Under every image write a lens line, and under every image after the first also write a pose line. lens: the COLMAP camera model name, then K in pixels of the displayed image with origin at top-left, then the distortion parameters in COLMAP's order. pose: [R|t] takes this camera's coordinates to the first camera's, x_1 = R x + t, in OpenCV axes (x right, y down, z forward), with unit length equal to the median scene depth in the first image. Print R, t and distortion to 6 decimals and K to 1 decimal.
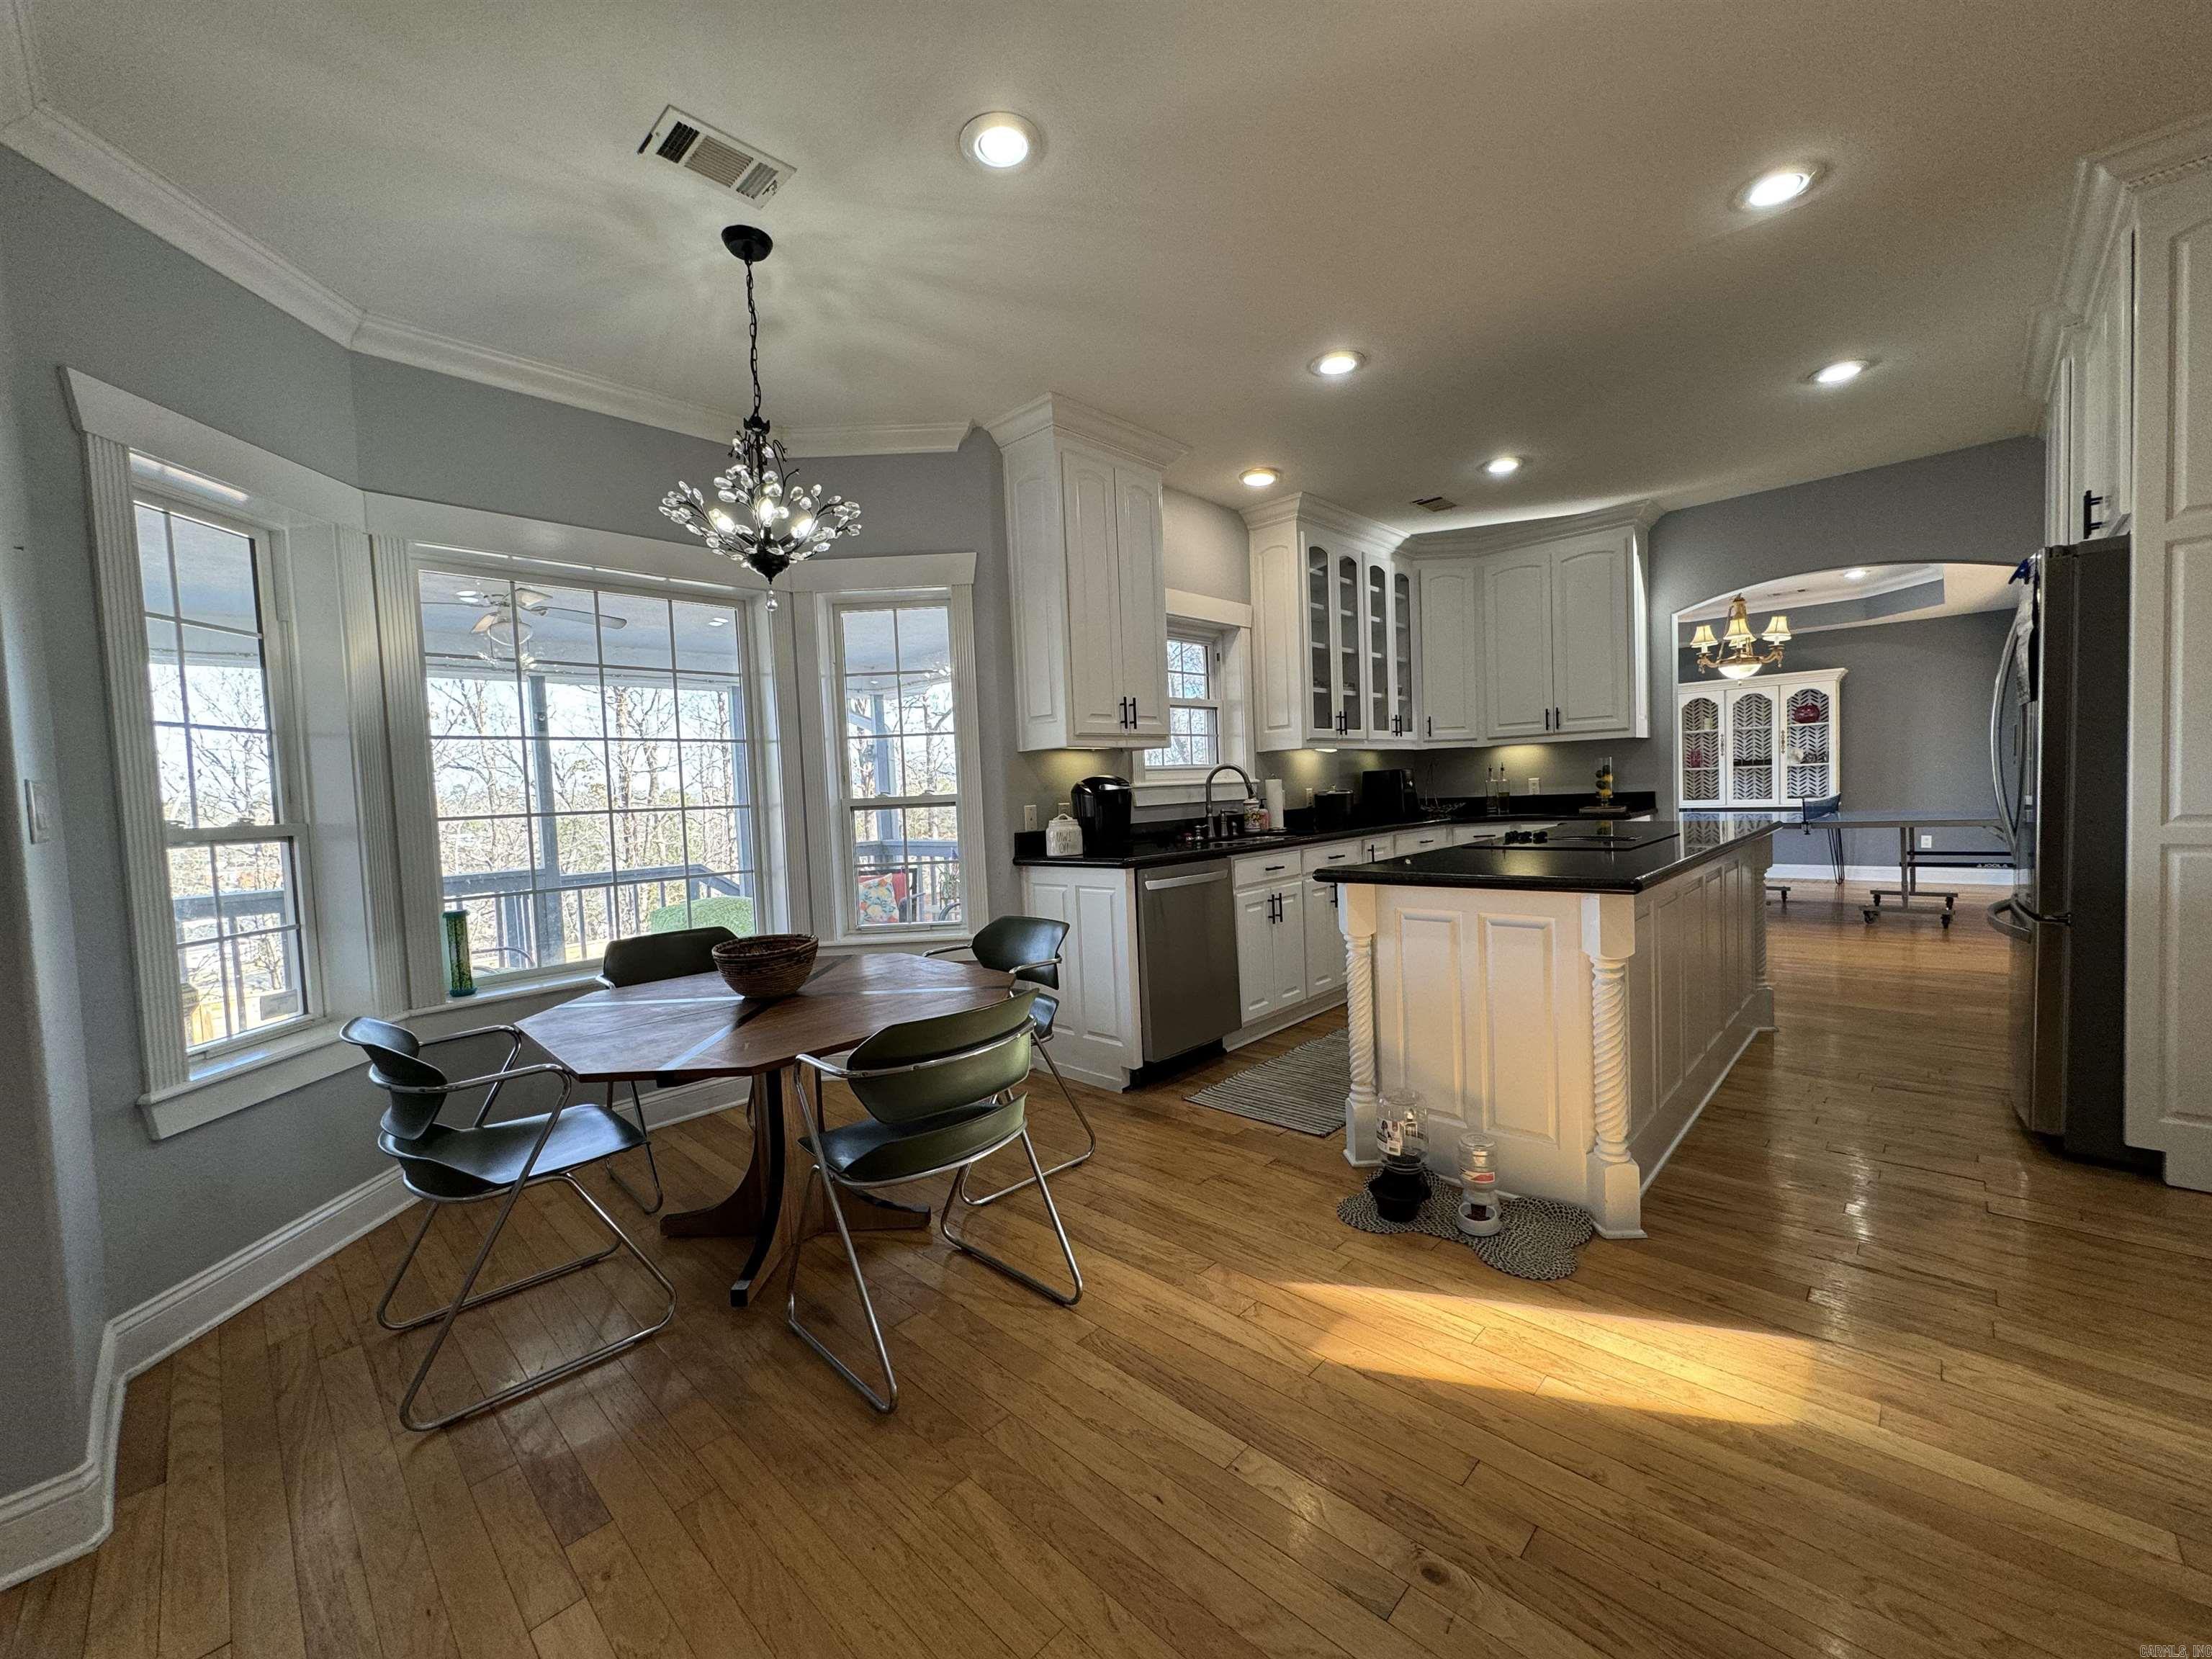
lens RADIAL K [[884.6, 0, 1106.0], [0, 884.6, 829.5], [0, 0, 1]] dist [0.000185, -0.000114]
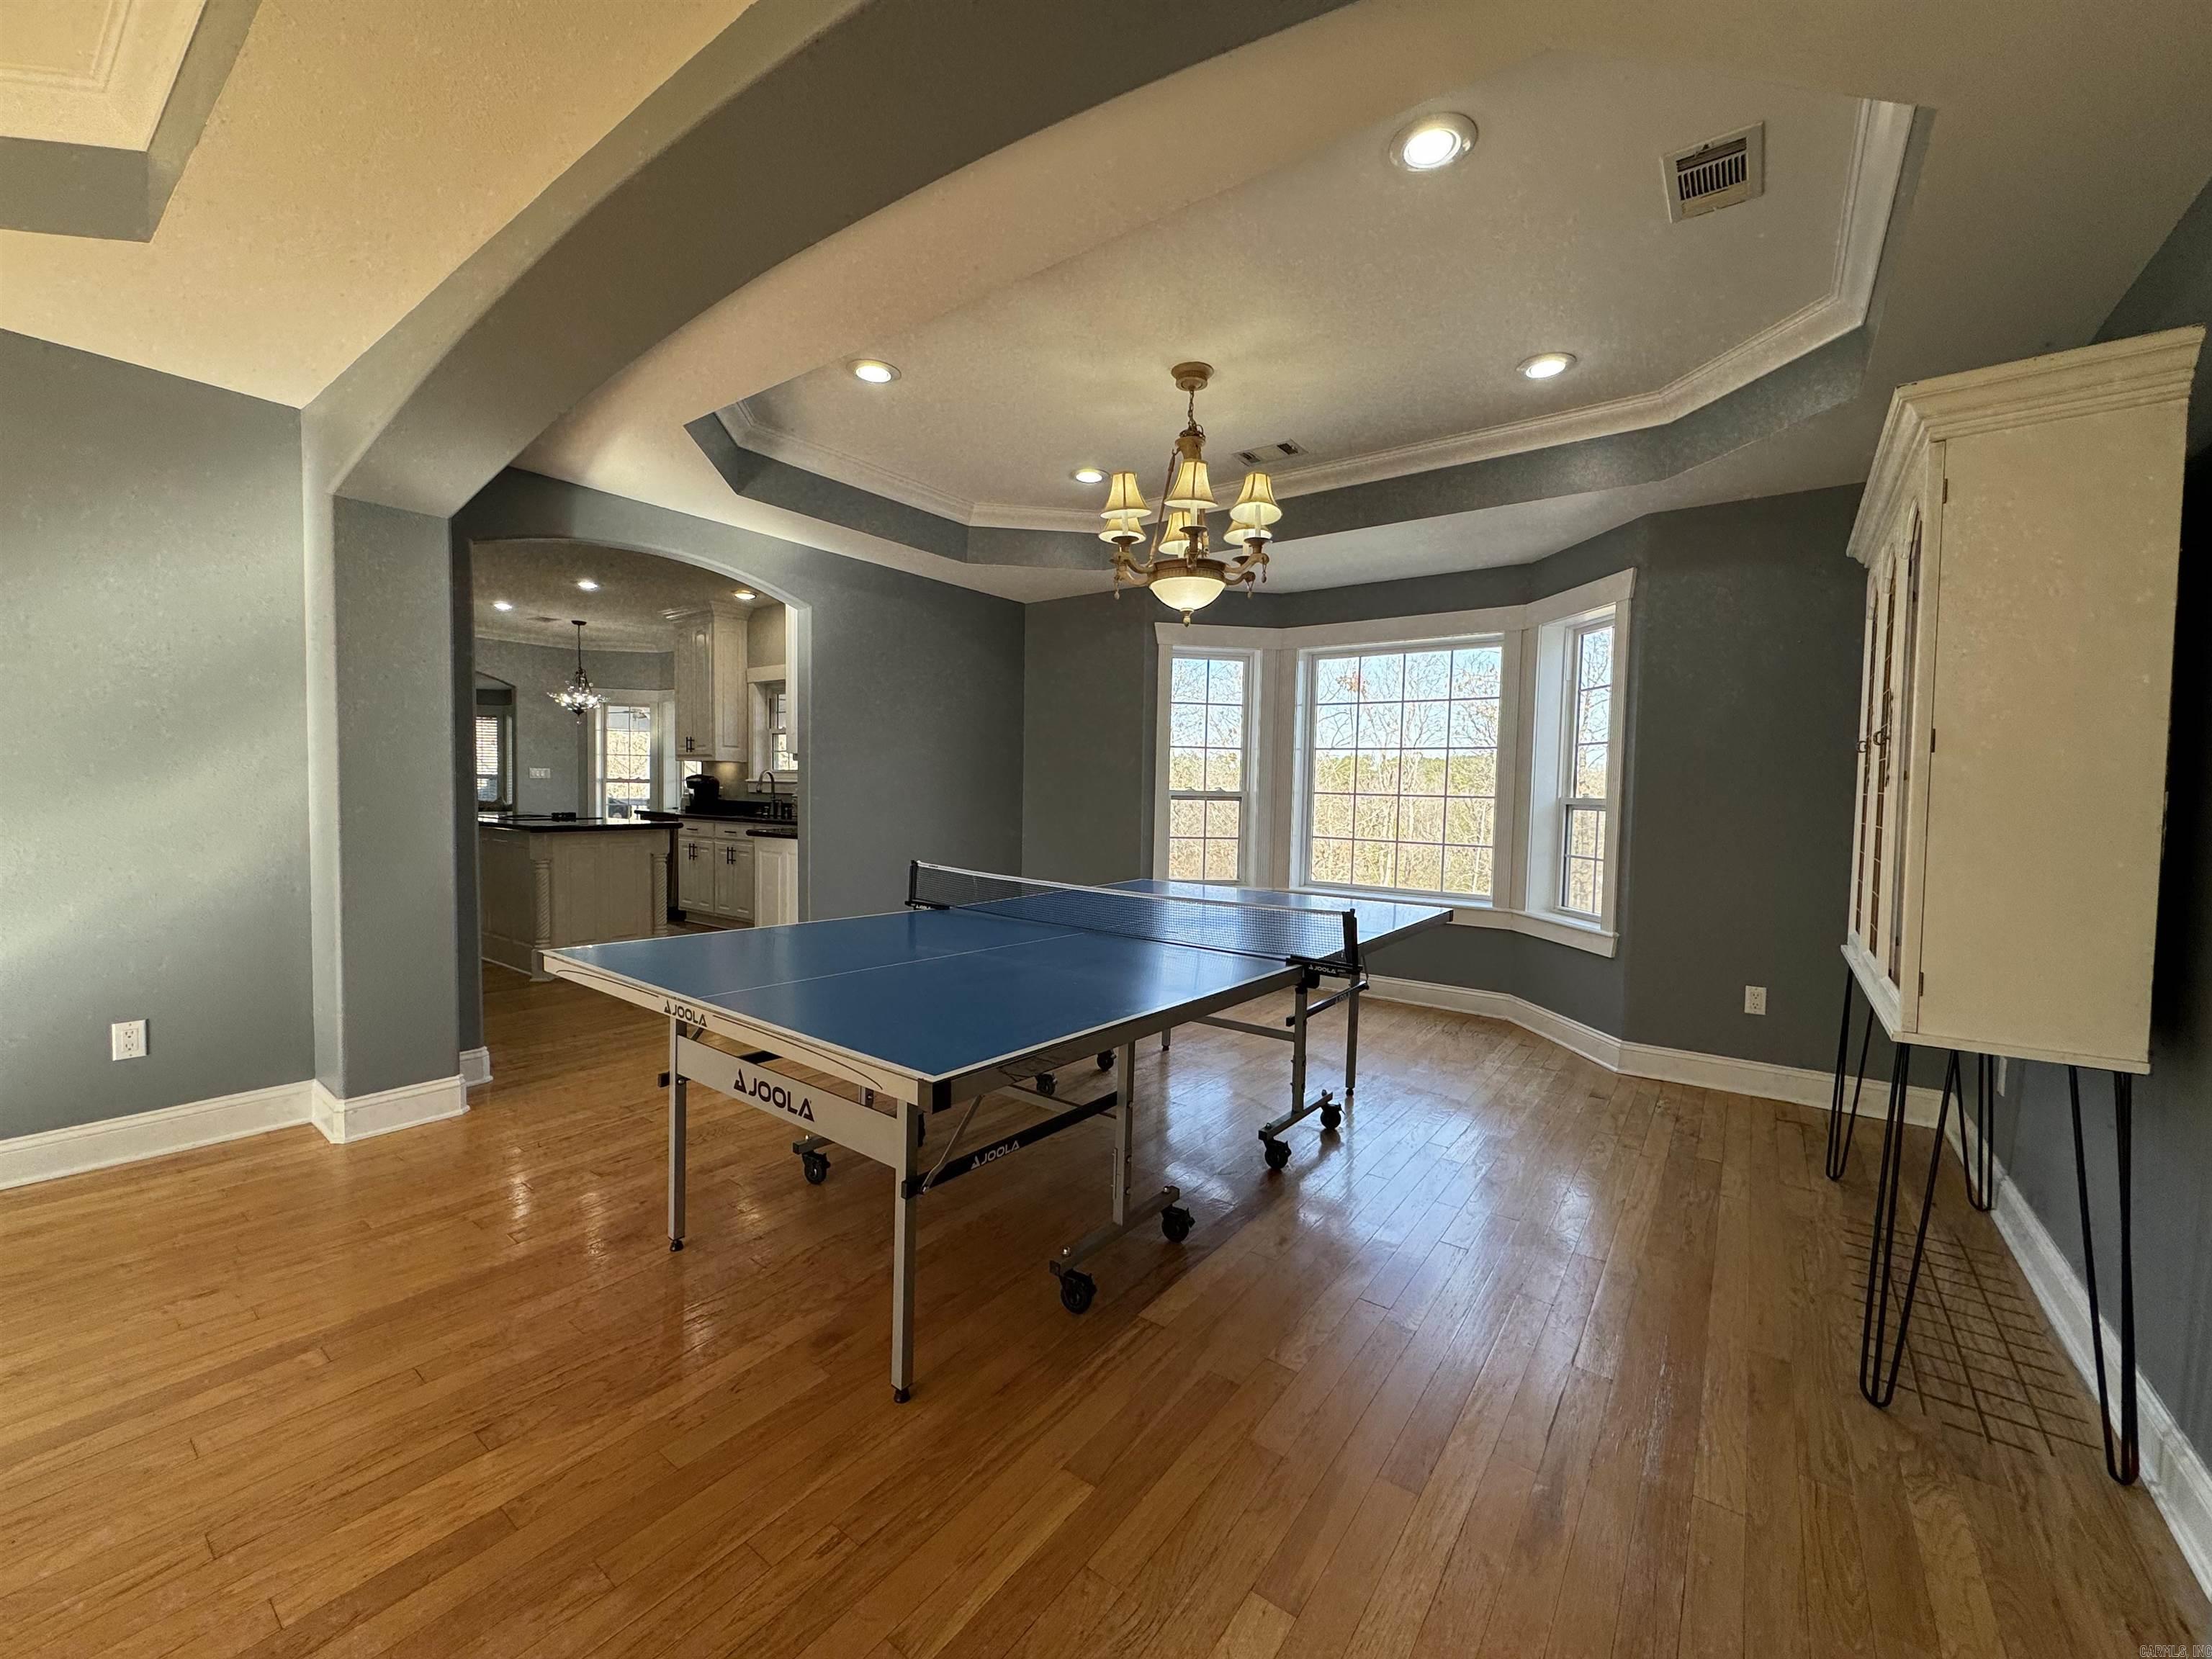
lens RADIAL K [[884.6, 0, 1106.0], [0, 884.6, 829.5], [0, 0, 1]] dist [0.000185, -0.000114]
pose [[0.133919, 0.091093, -0.986797, 1.705063], [-0.072582, 0.993994, 0.081907, -0.132315], [0.988331, 0.060655, 0.139726, 1.284776]]
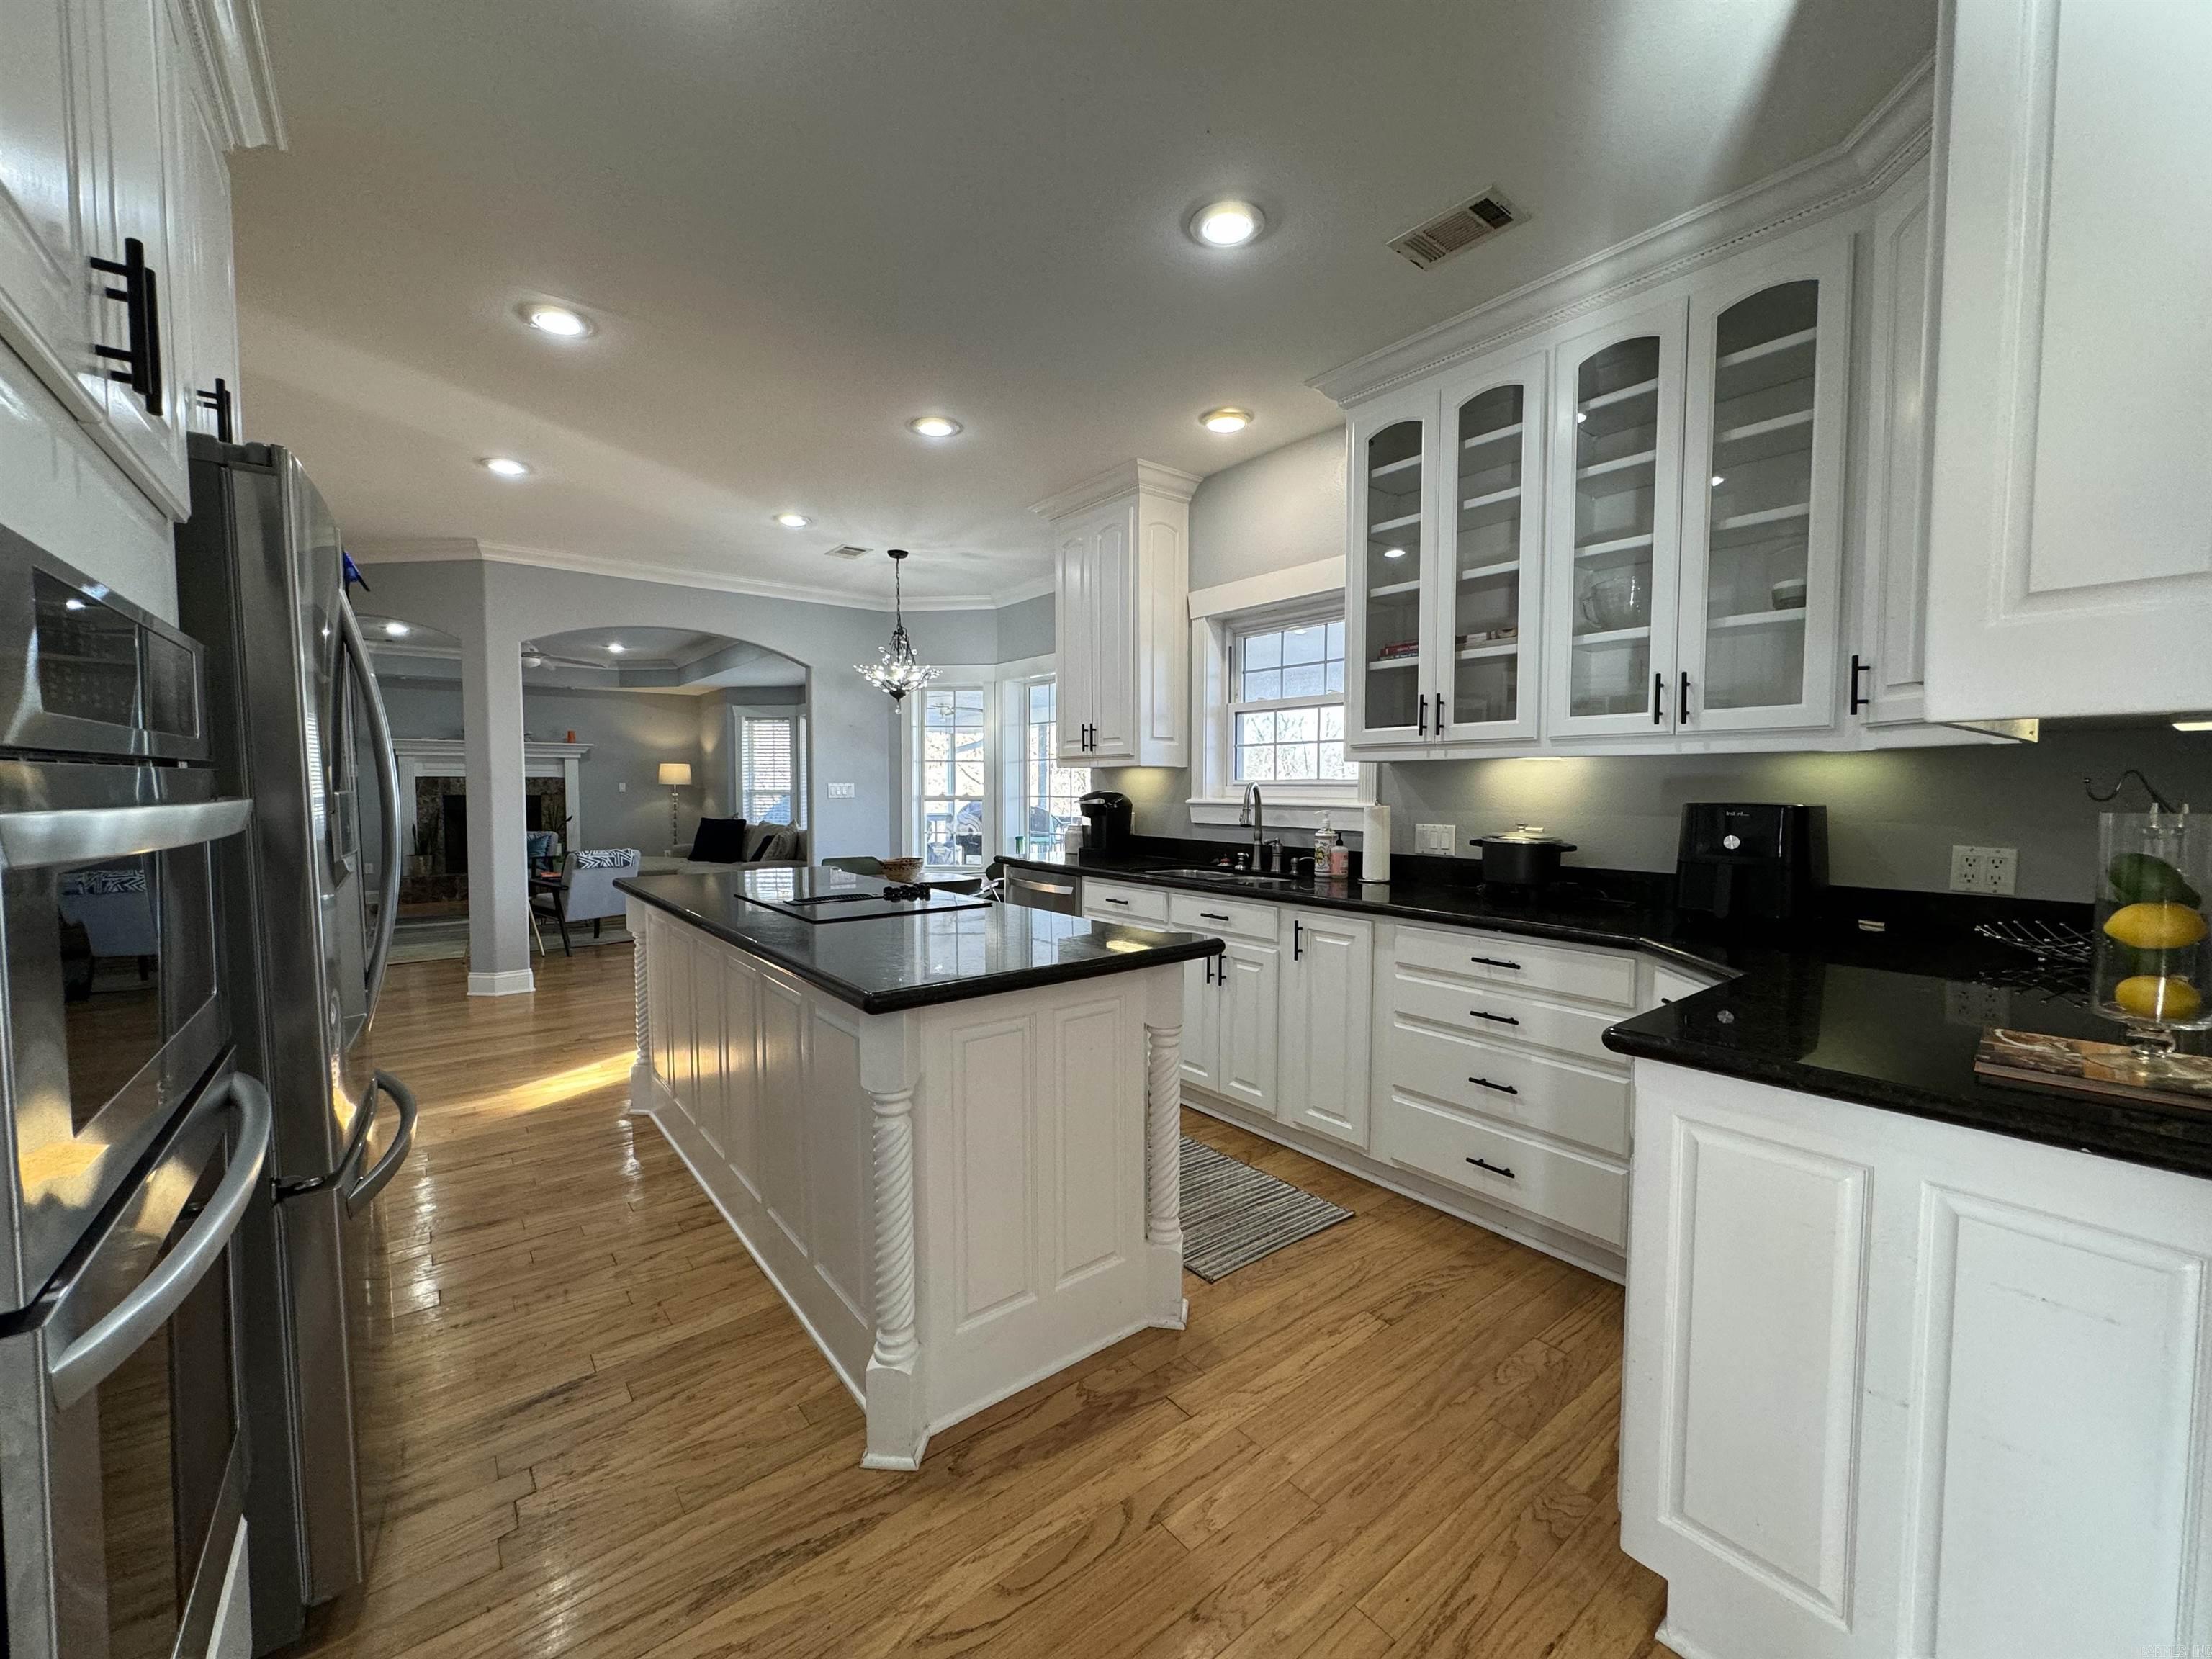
lens RADIAL K [[859.4, 0, 1083.5], [0, 859.4, 831.3], [0, 0, 1]] dist [-0.000058, -0.000083]
pose [[-0.142618, 0.097596, -0.984954, 0.848805], [-0.040109, 0.993739, 0.104275, -0.095228], [0.988965, 0.054377, -0.137811, 0.865829]]
